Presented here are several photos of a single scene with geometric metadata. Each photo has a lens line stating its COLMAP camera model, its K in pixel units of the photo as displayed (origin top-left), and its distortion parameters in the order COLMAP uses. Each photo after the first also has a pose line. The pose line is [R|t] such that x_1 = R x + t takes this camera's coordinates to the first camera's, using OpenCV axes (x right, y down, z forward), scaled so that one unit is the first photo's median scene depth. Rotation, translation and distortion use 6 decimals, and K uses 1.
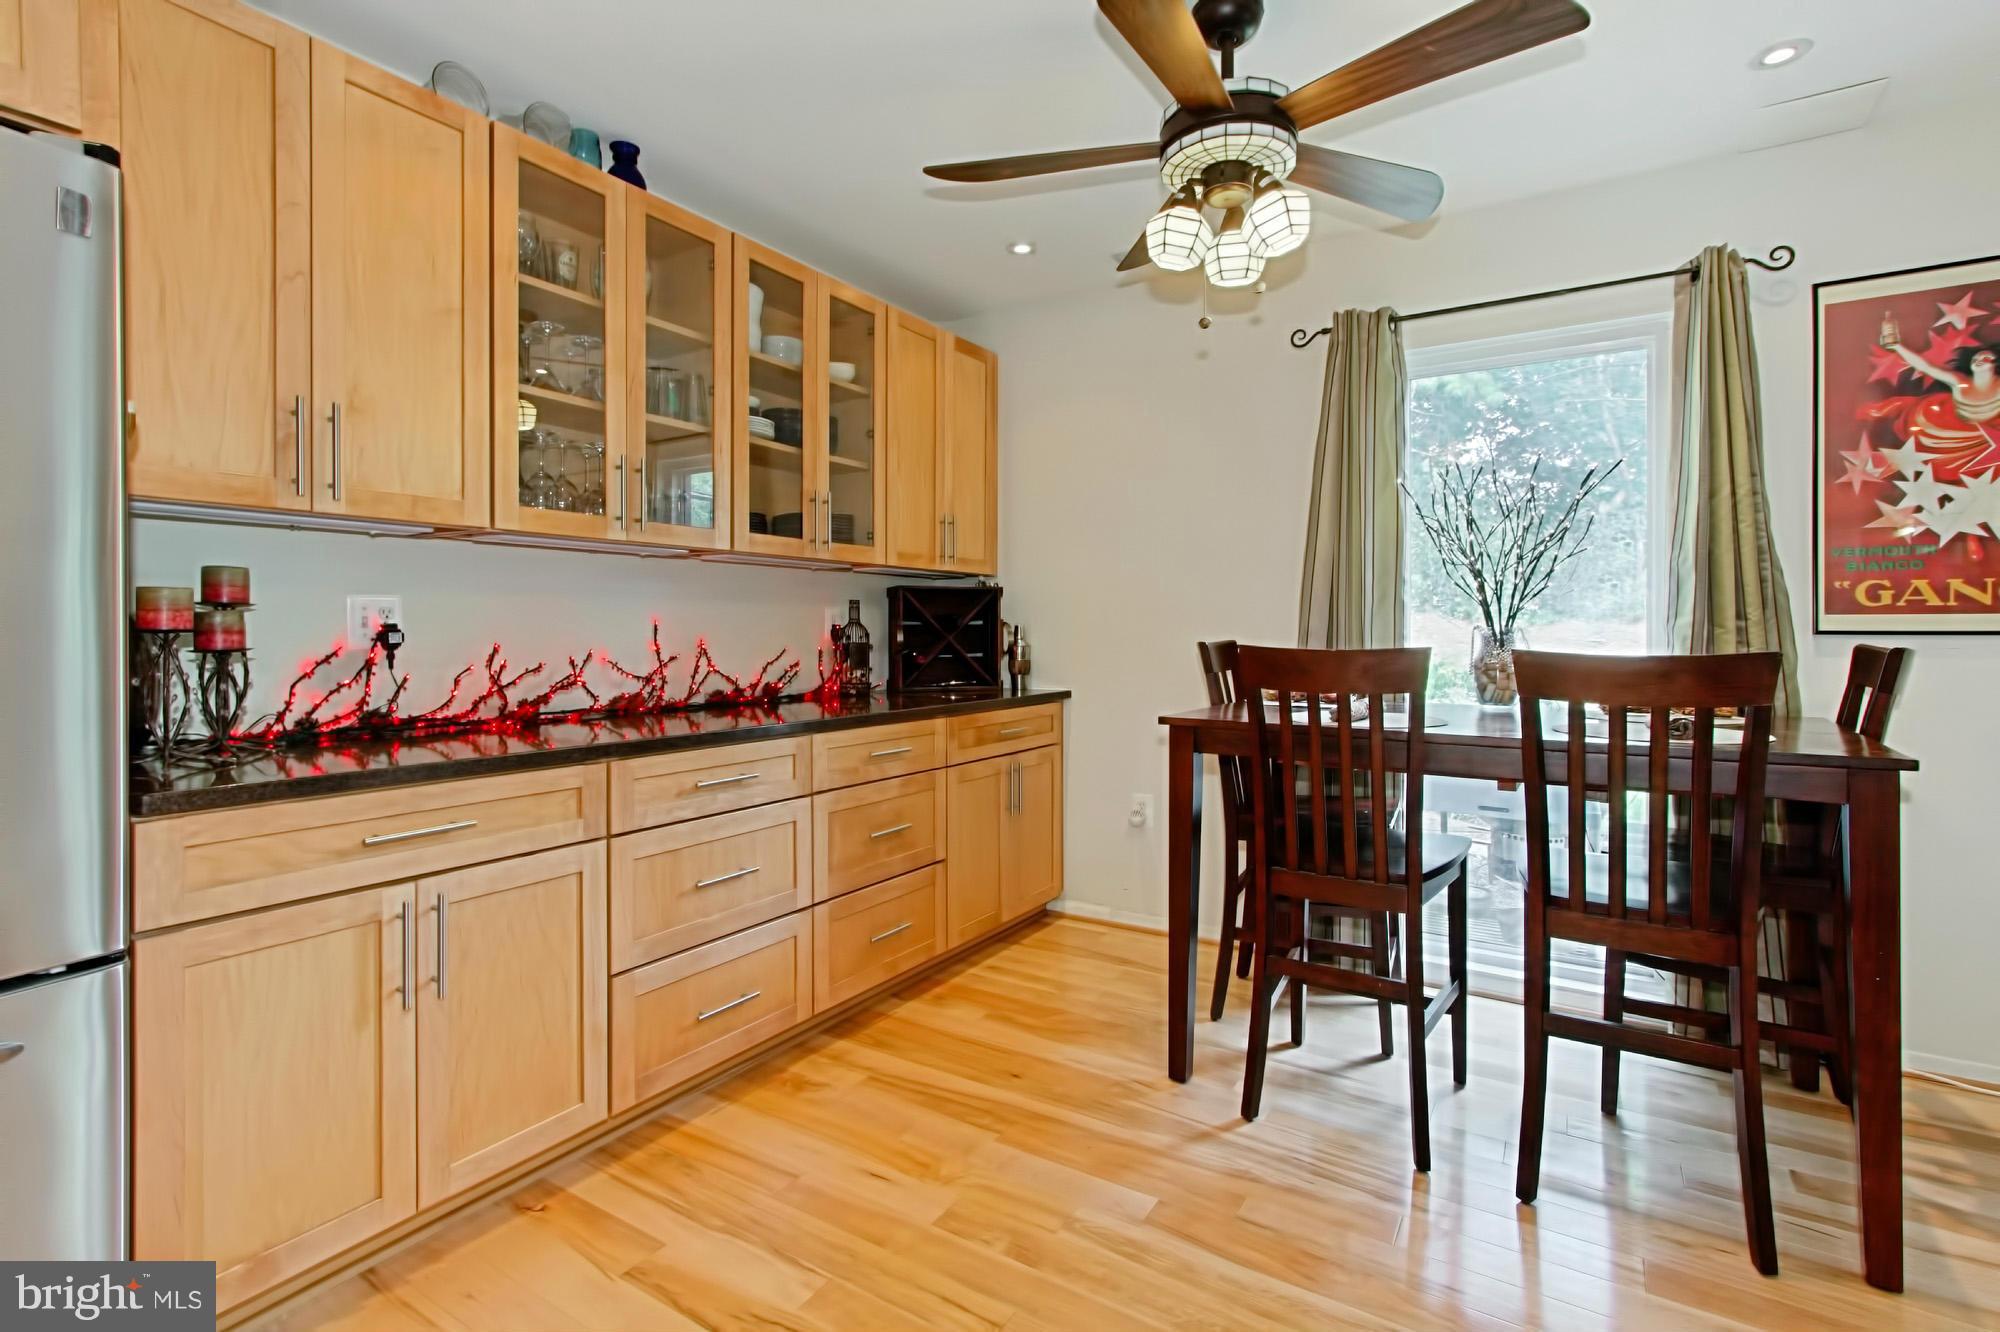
lens RADIAL K [[932.4, 0, 995.7], [0, 932.4, 630.8], [0, 0, 1]] dist [0.002888, 0.000770]
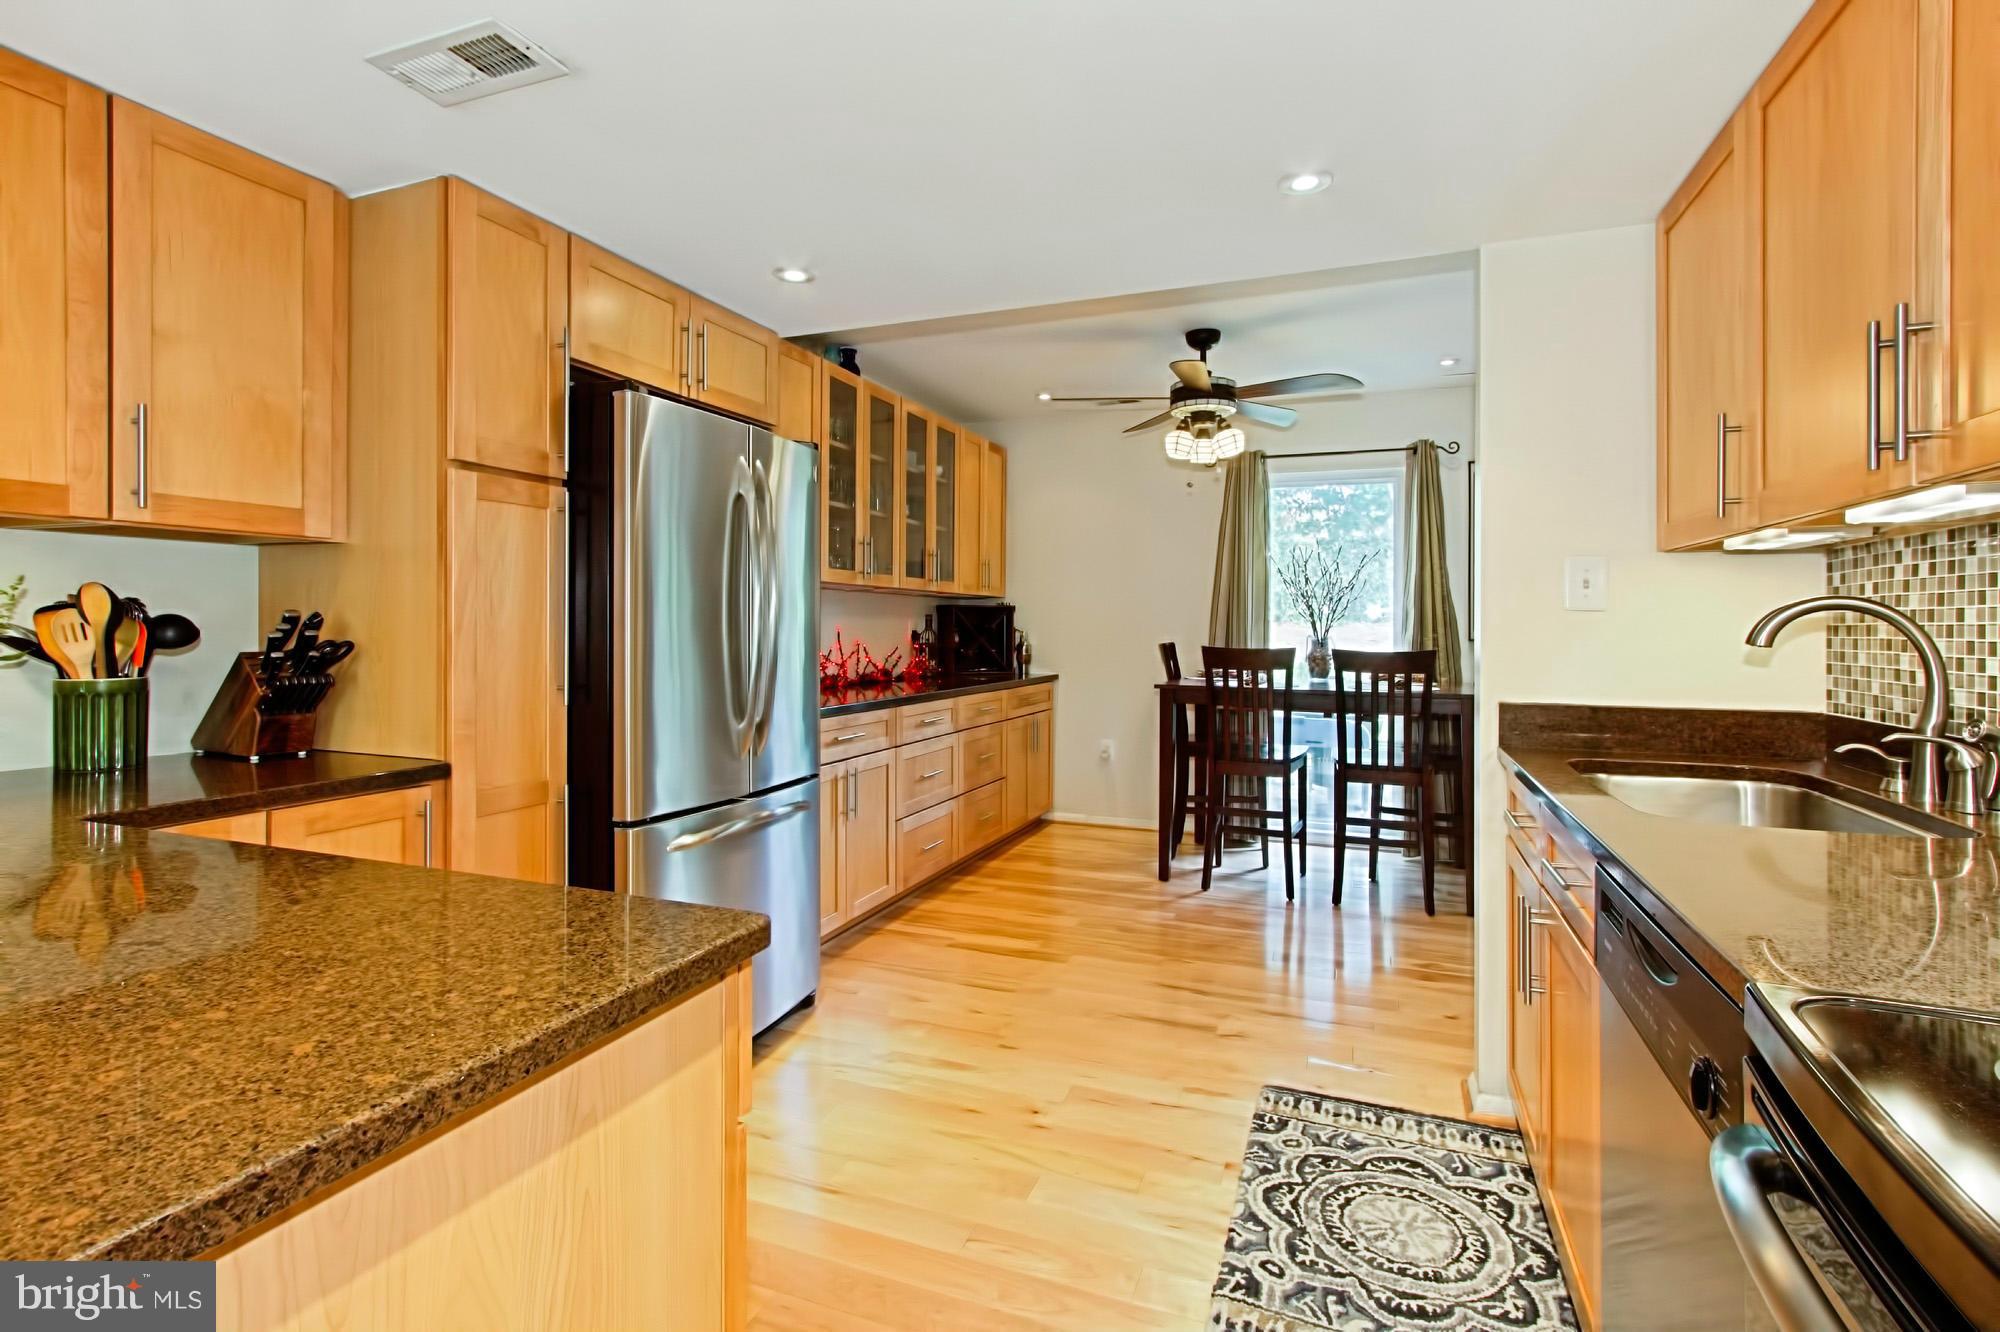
lens RADIAL K [[938.1, 0, 1011.0], [0, 938.1, 616.6], [0, 0, 1]] dist [-0.000808, 0.000339]
pose [[0.979848, 0.008014, 0.199584, -0.456983], [-0.006097, 0.999929, -0.010217, -0.021110], [-0.199652, 0.008794, 0.979827, -0.737384]]
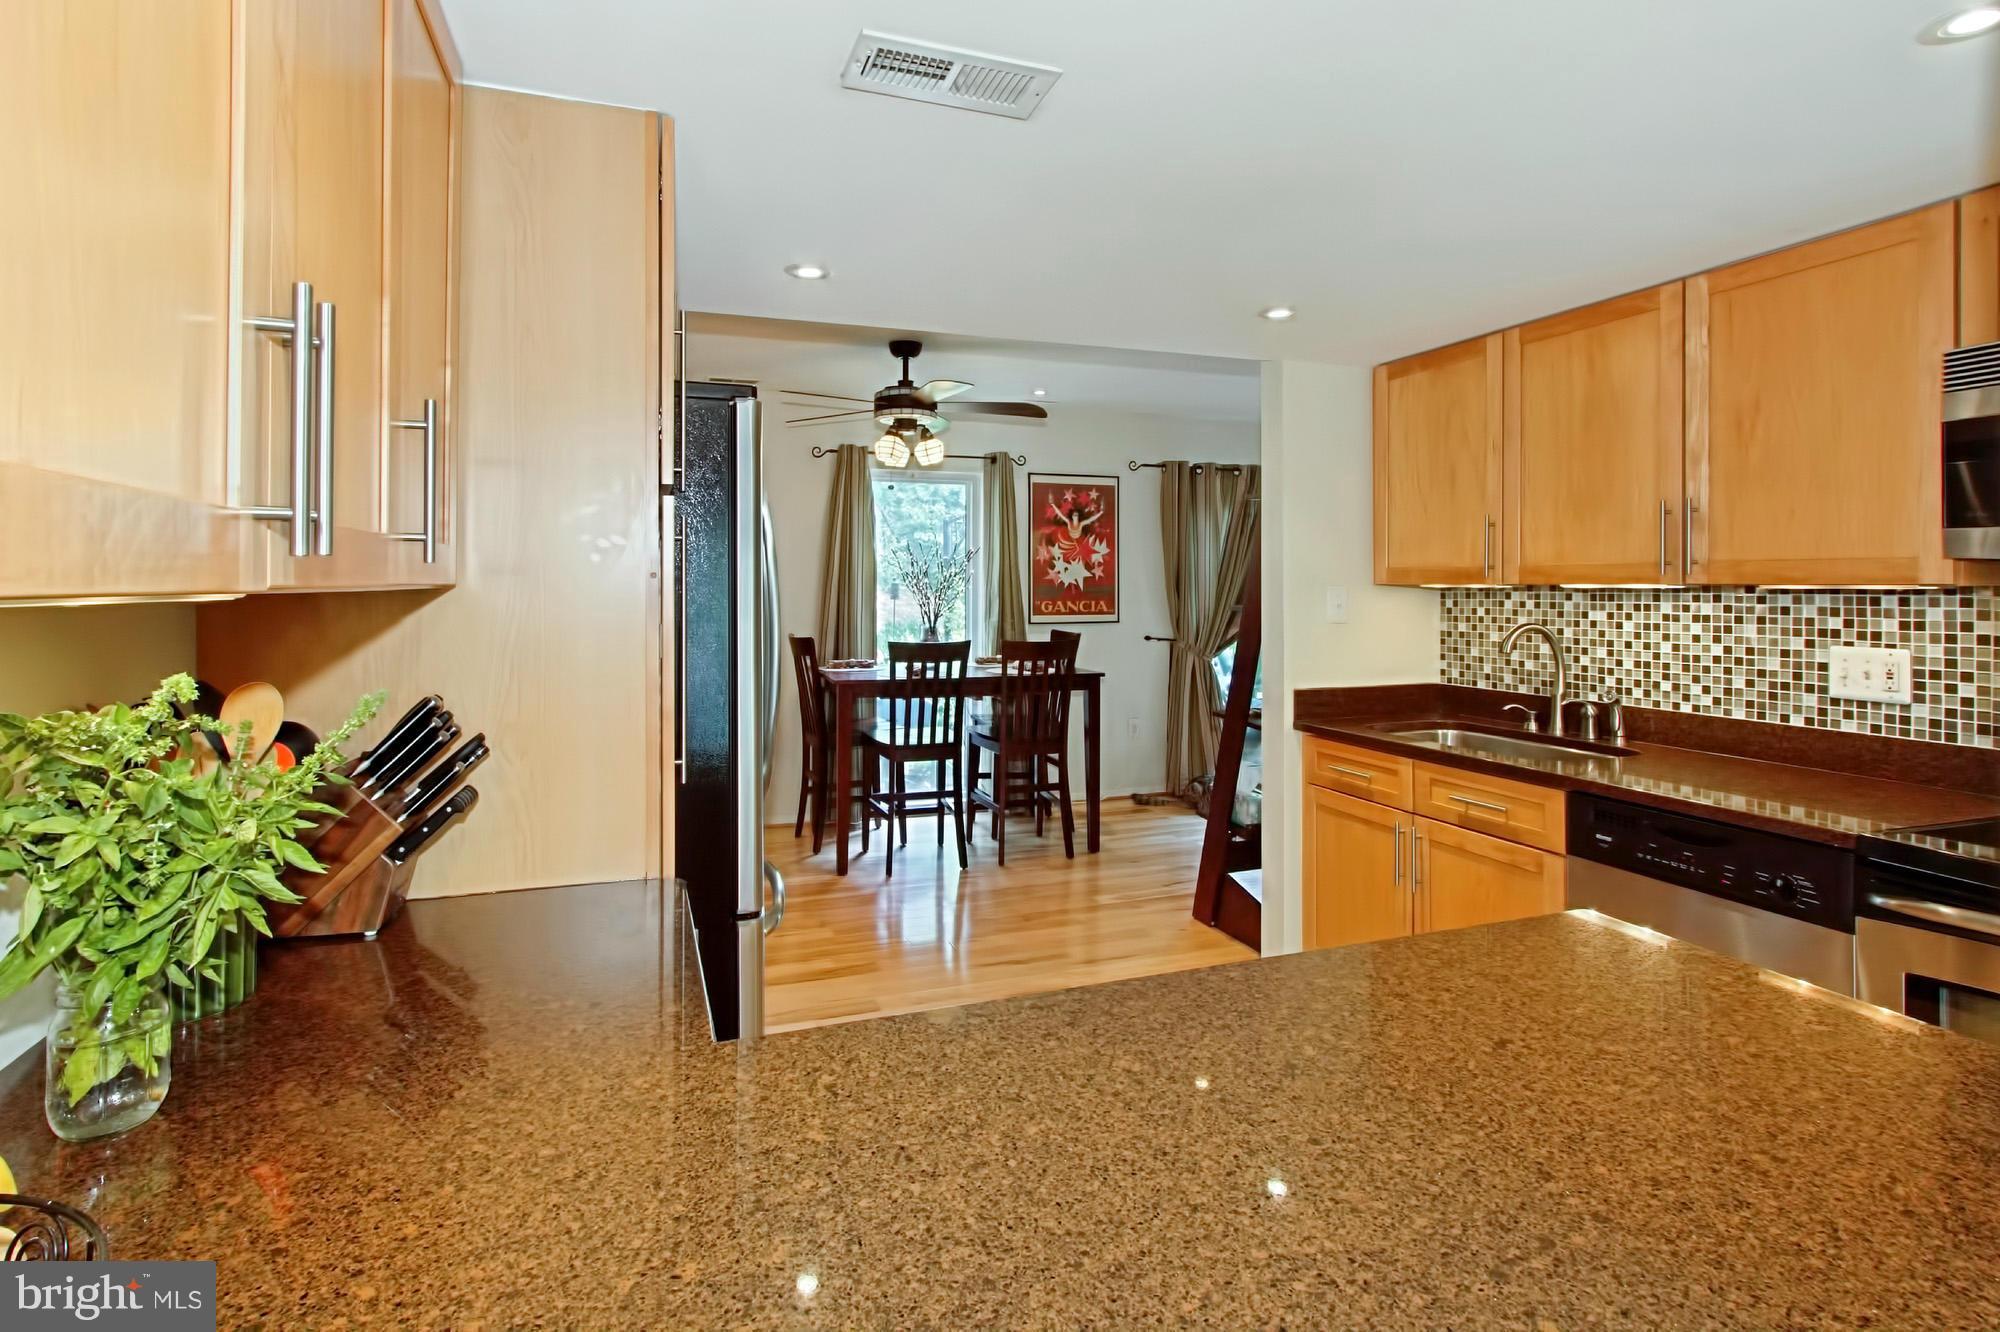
lens RADIAL K [[984.0, 0, 1001.5], [0, 984.0, 576.0], [0, 0, 1]] dist [-0.000603, 0.000048]
pose [[0.604970, 0.008491, 0.796203, -1.131025], [-0.000182, 0.999945, -0.010526, -0.091474], [-0.796249, 0.006223, 0.604938, -0.428363]]
